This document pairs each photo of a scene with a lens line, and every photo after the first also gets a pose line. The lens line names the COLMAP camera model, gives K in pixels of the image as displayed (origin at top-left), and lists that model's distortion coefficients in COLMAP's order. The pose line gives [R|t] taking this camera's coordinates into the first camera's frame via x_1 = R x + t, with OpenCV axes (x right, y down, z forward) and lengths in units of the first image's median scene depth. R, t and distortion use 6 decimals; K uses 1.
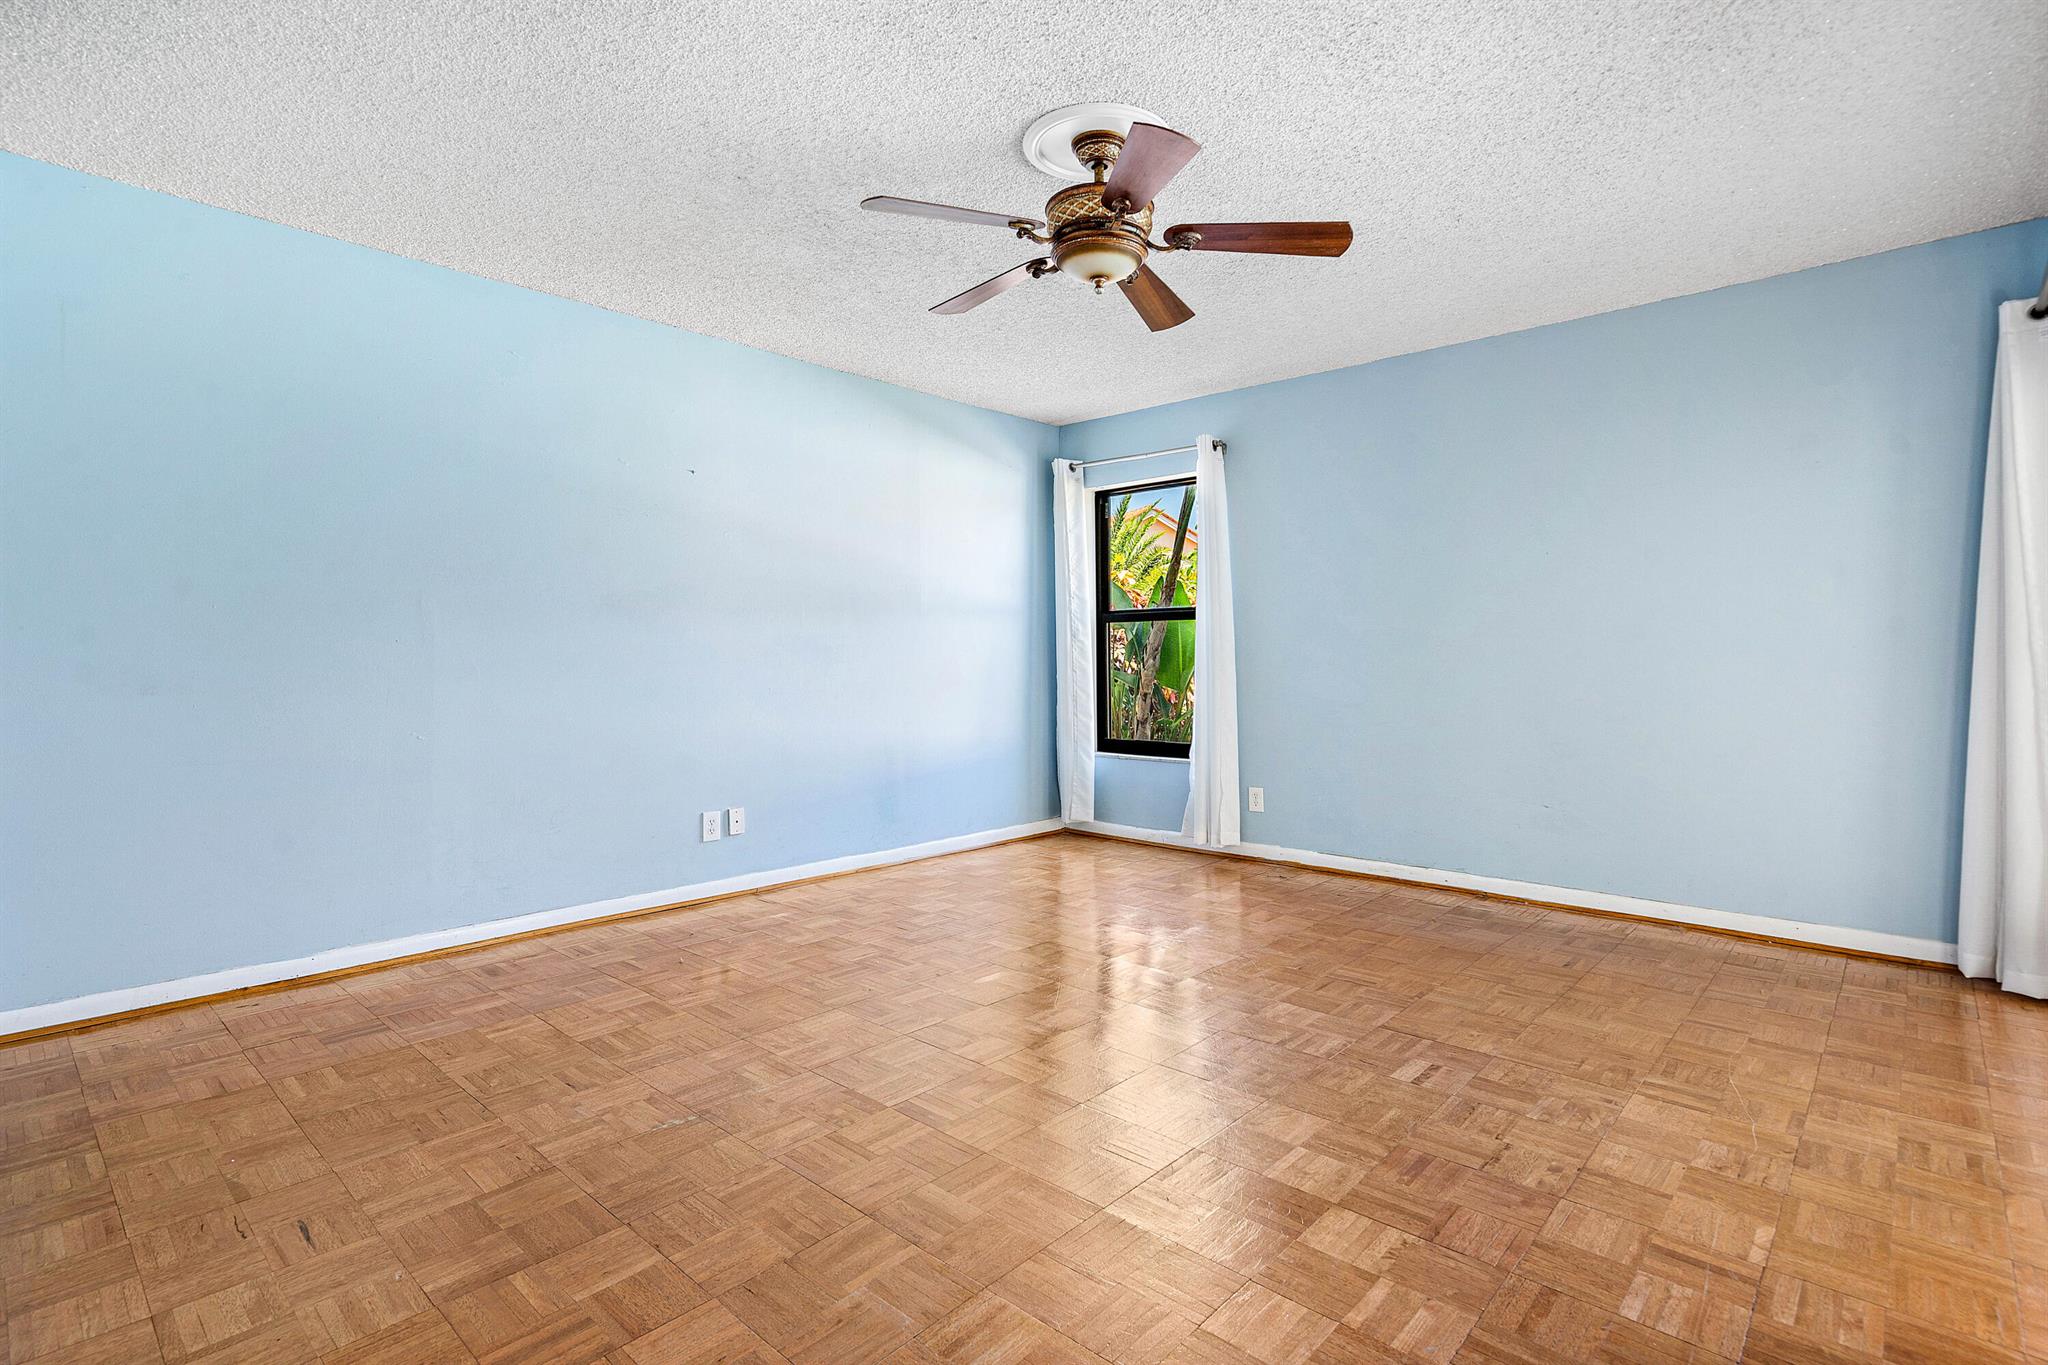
lens RADIAL K [[947.2, 0, 1036.6], [0, 947.2, 677.4], [0, 0, 1]] dist [0.002691, 0.001272]
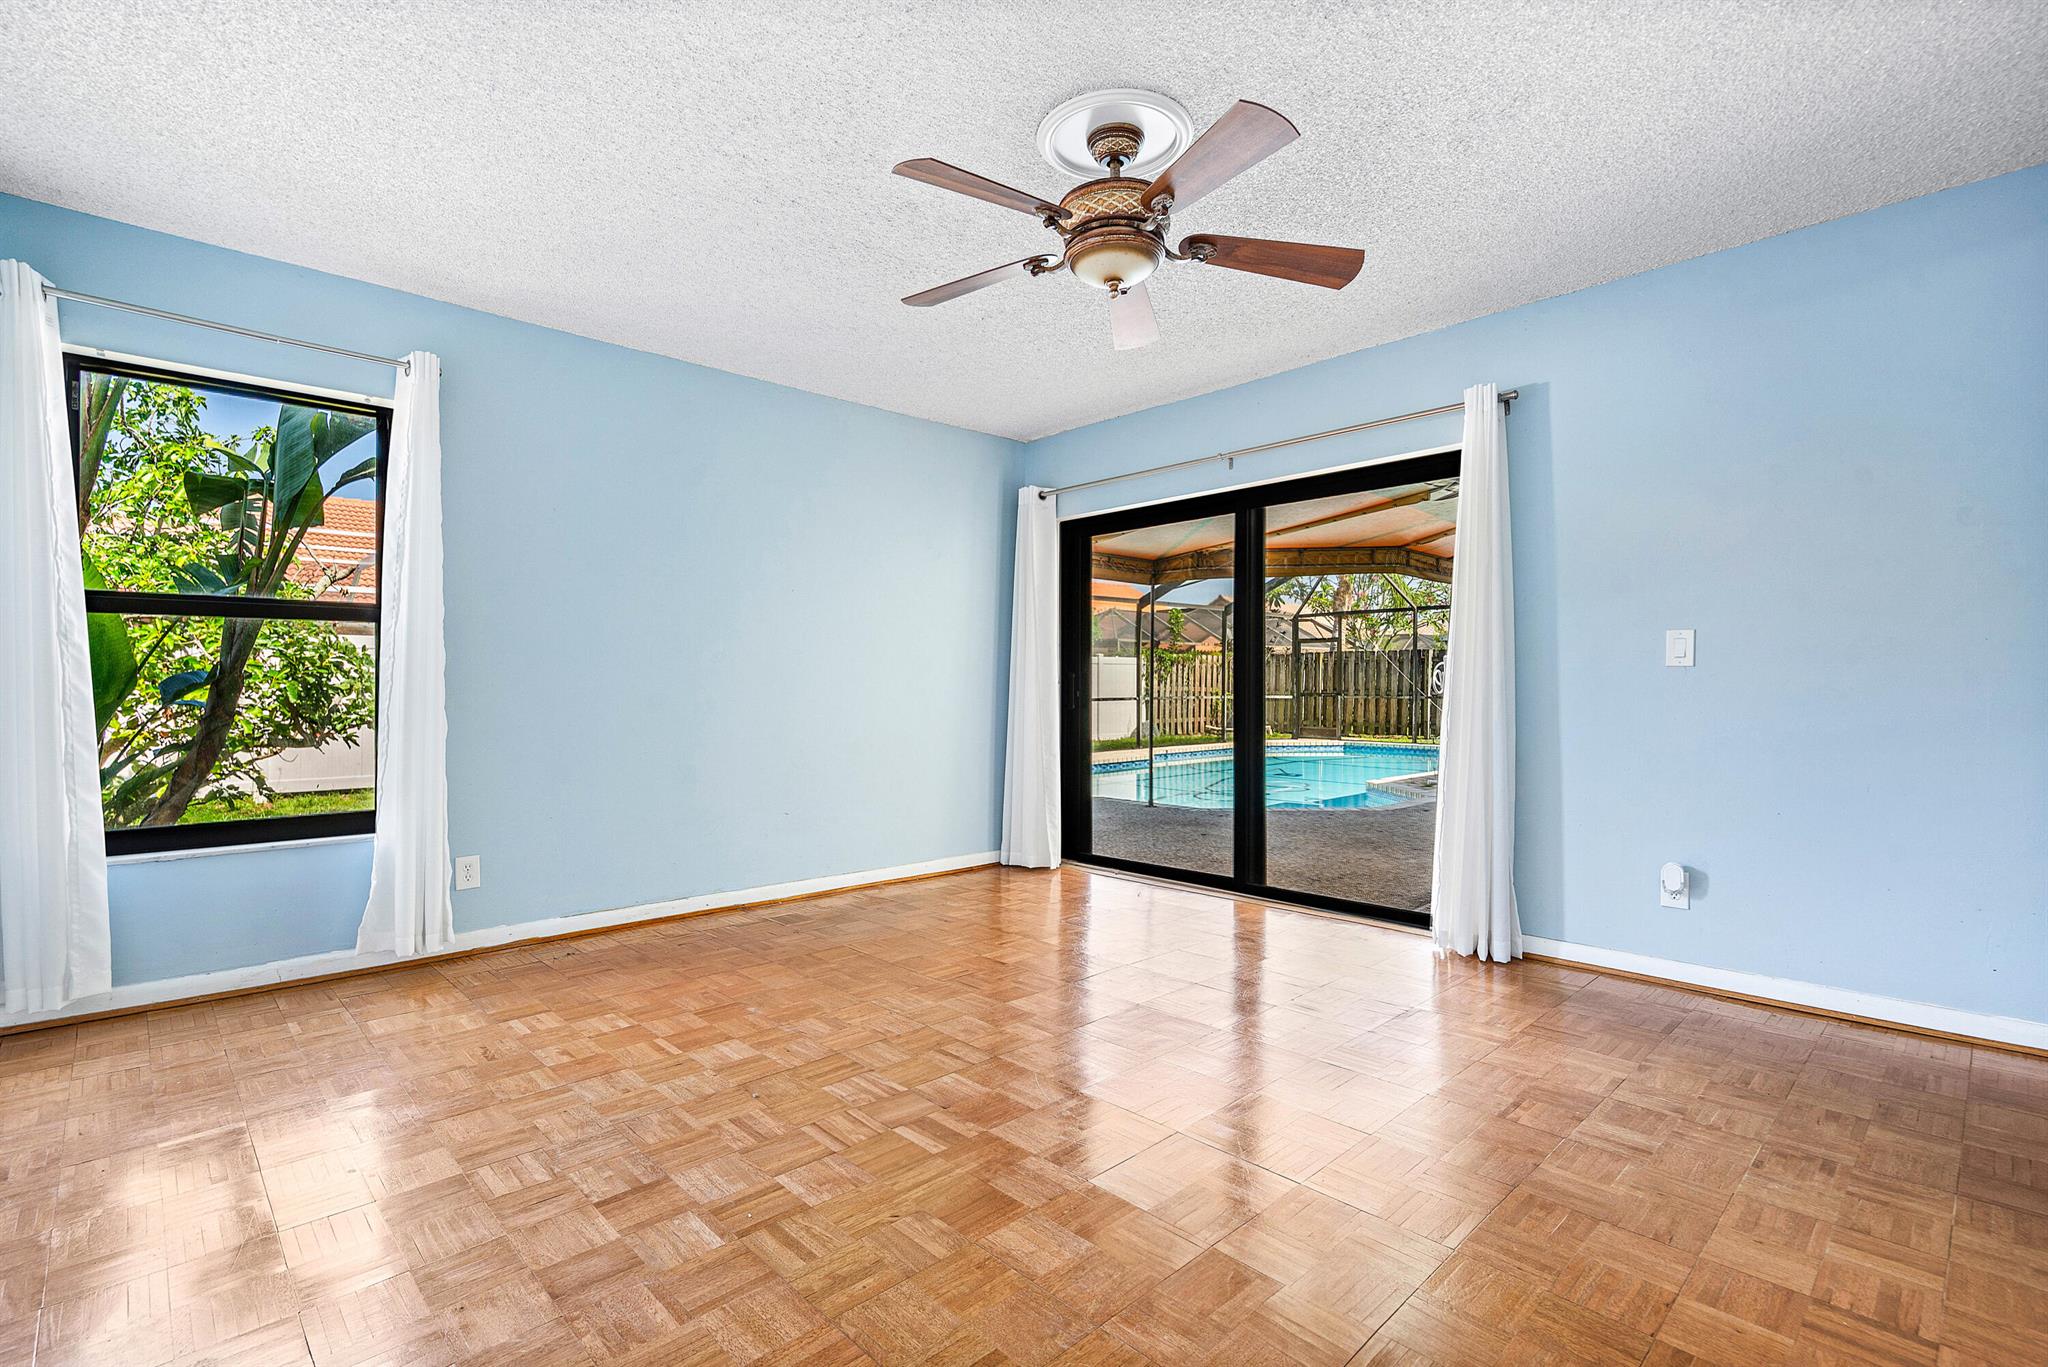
lens RADIAL K [[947.2, 0, 1035.8], [0, 947.2, 688.9], [0, 0, 1]] dist [0.002691, 0.001272]
pose [[0.086509, -0.000028, 0.996251, -0.602937], [0.017359, 0.999848, -0.001479, -0.001608], [-0.996100, 0.017422, 0.086496, 0.669359]]
